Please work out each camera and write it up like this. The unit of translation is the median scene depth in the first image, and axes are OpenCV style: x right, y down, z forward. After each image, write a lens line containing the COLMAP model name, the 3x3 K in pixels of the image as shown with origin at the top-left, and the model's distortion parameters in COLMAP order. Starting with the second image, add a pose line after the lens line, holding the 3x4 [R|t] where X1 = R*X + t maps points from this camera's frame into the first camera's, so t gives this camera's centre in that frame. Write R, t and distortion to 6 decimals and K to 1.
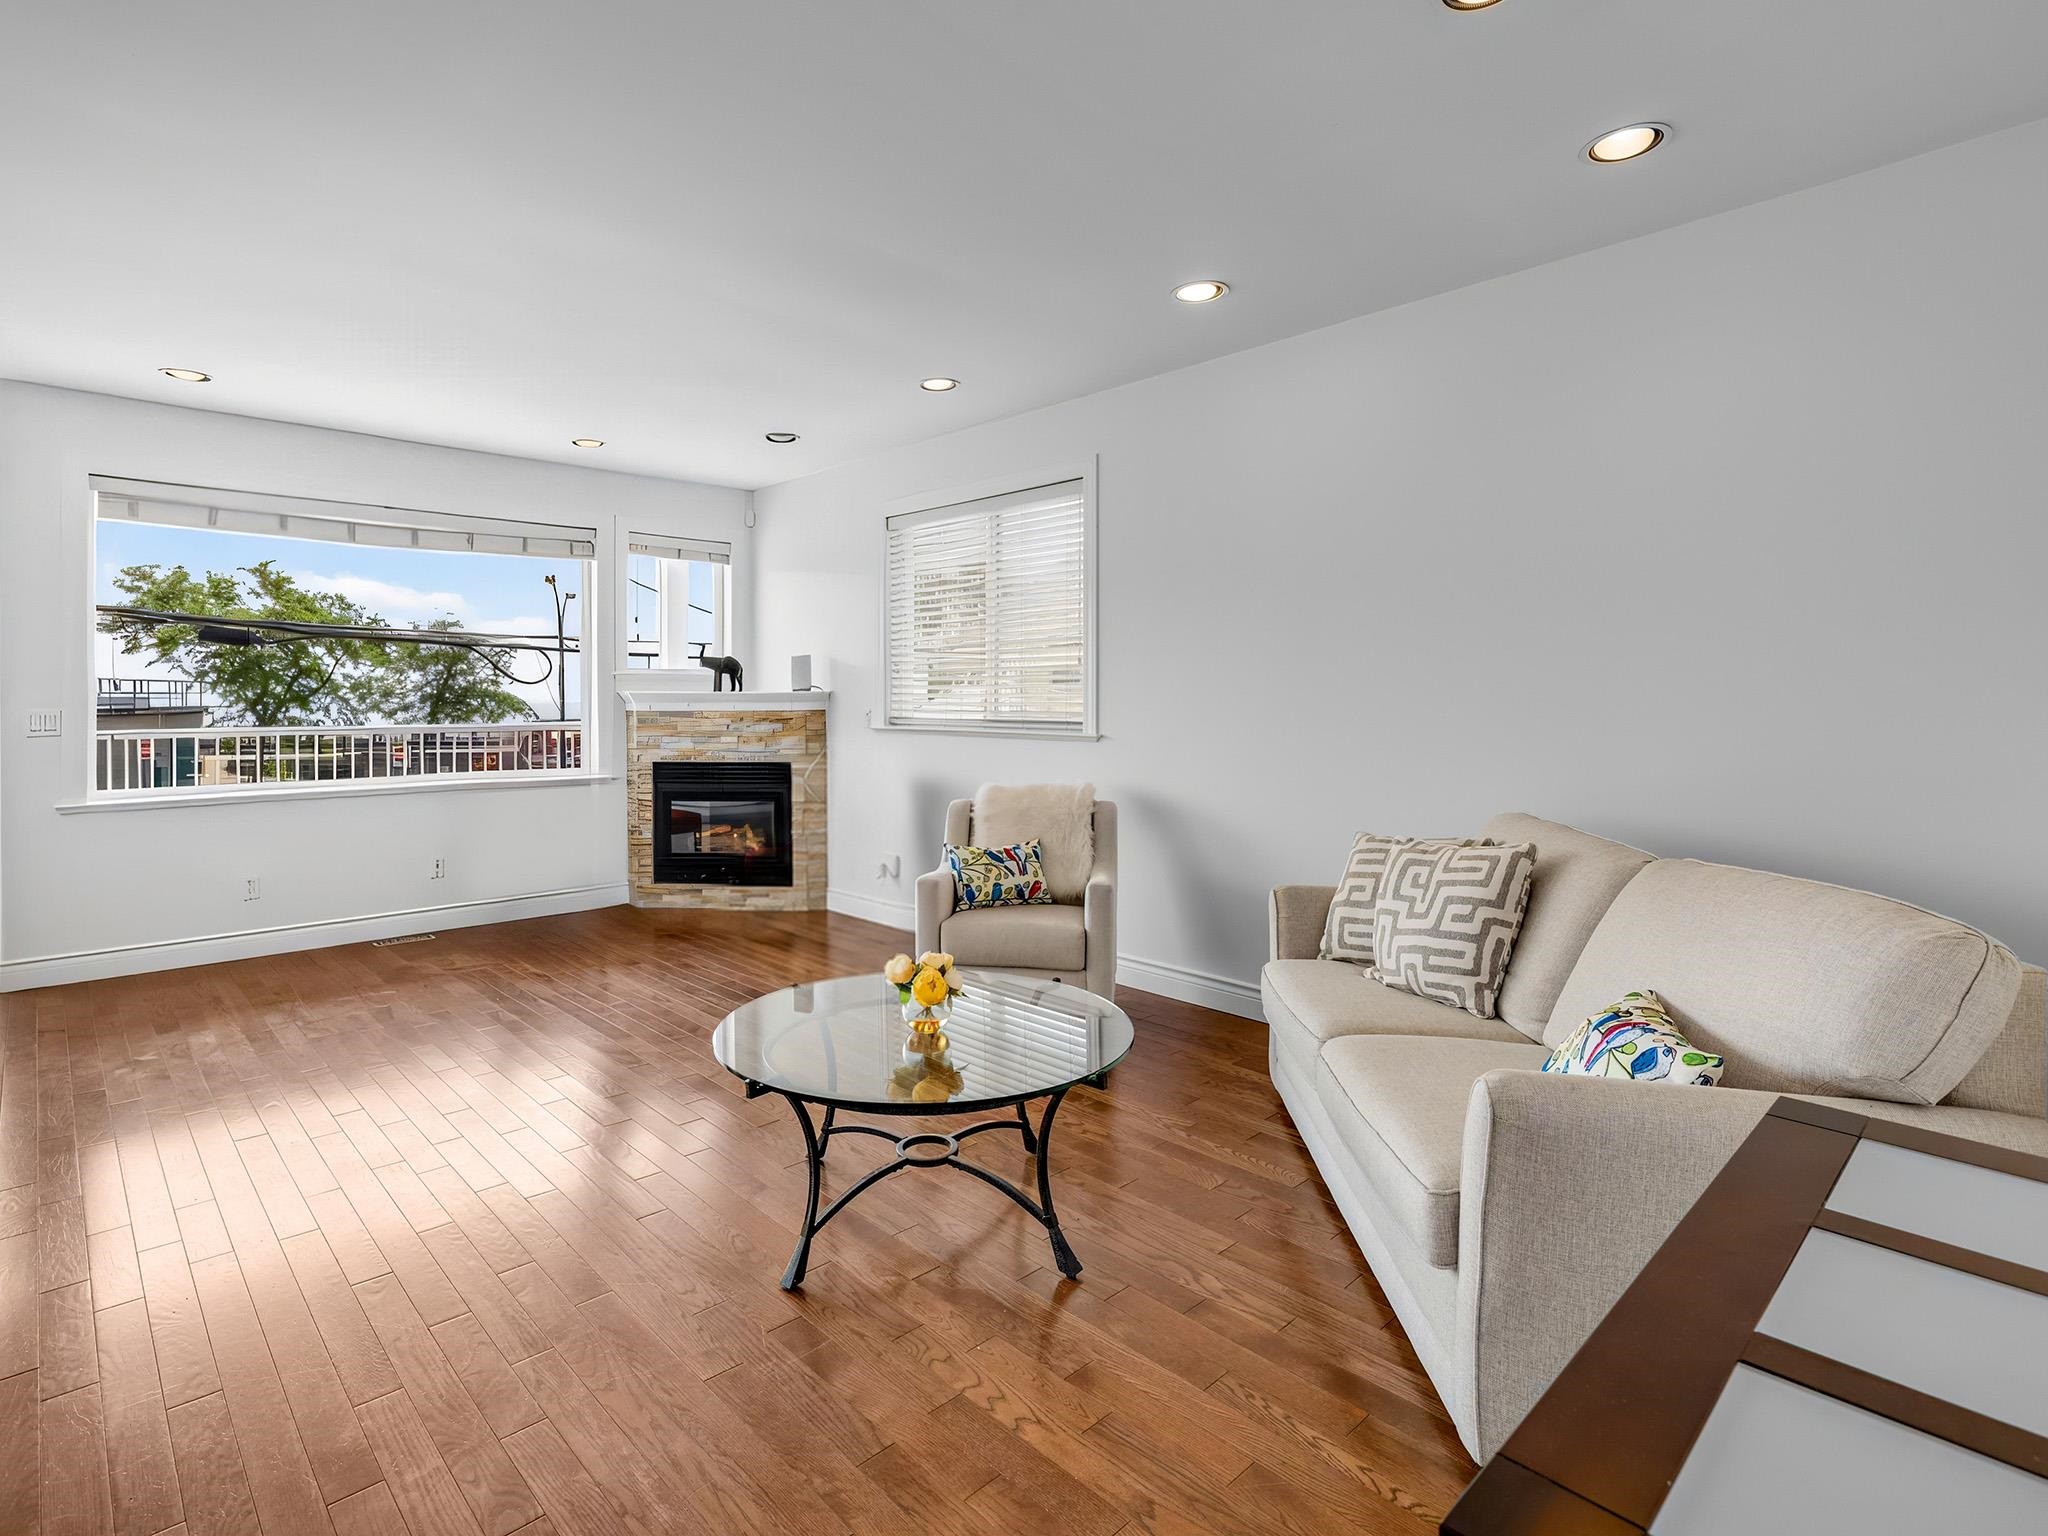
lens RADIAL K [[1023.7, 0, 1015.5], [0, 1023.7, 664.1], [0, 0, 1]] dist [0.024245, 0.000623]
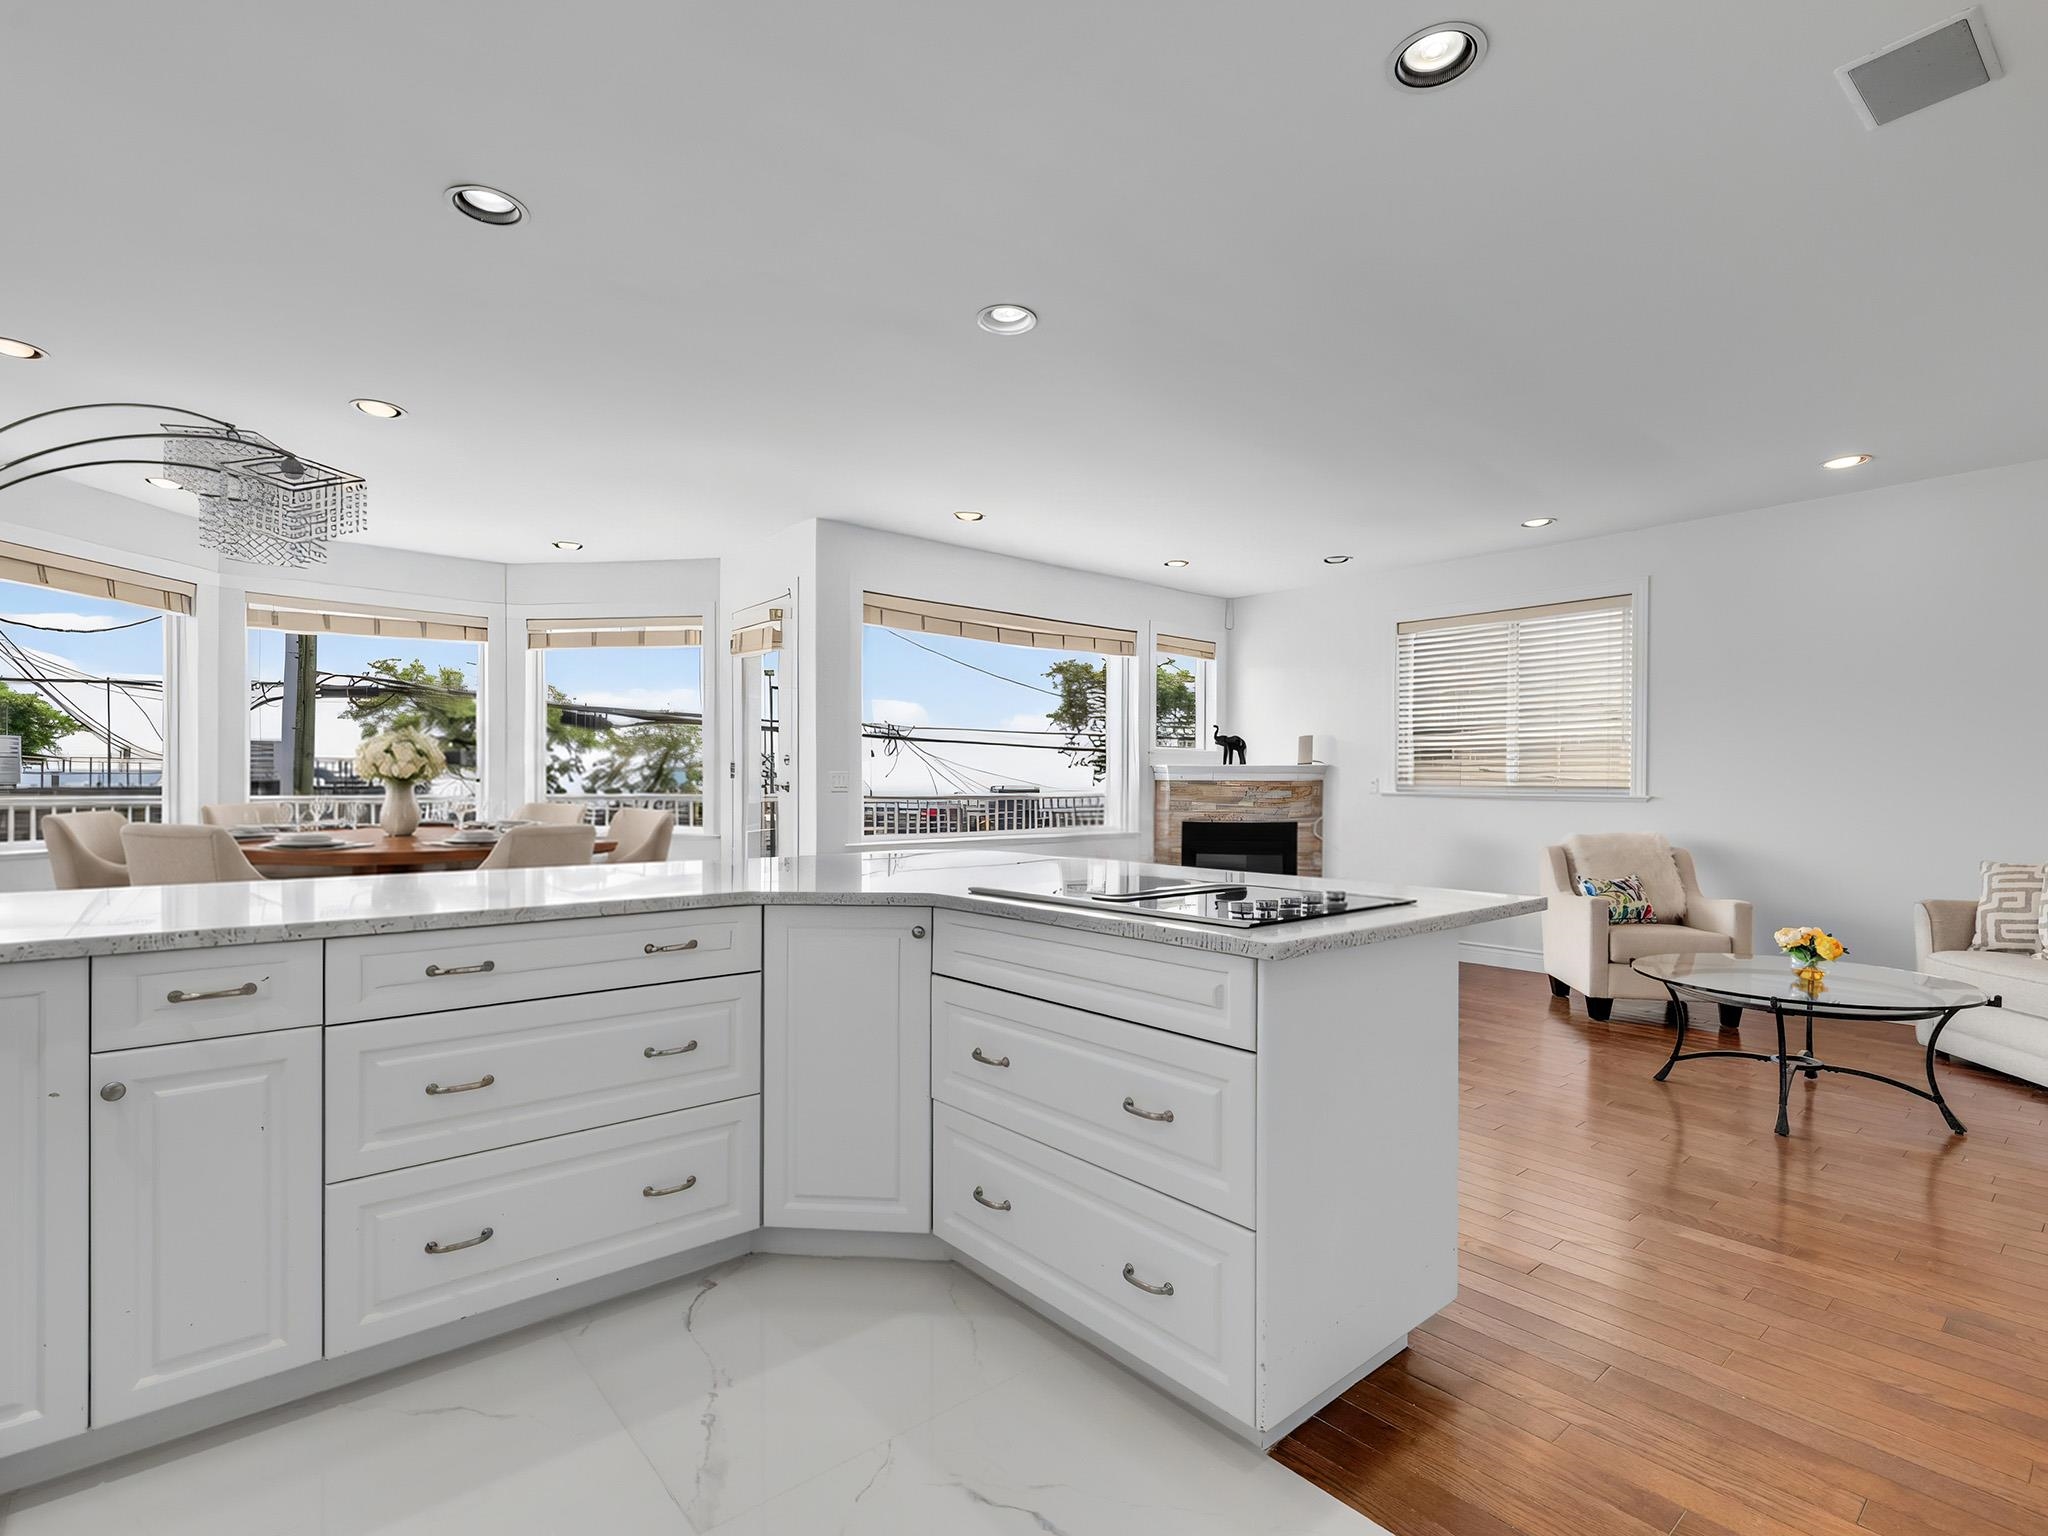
lens RADIAL K [[994.3, 0, 1024.0], [0, 994.3, 768.0], [0, 0, 1]] dist [-0.004556, 0.001536]
pose [[0.999737, 0.003936, -0.022579, -0.520291], [-0.003598, 0.999881, 0.014983, 0.014069], [0.022635, -0.014898, 0.999633, -0.196067]]
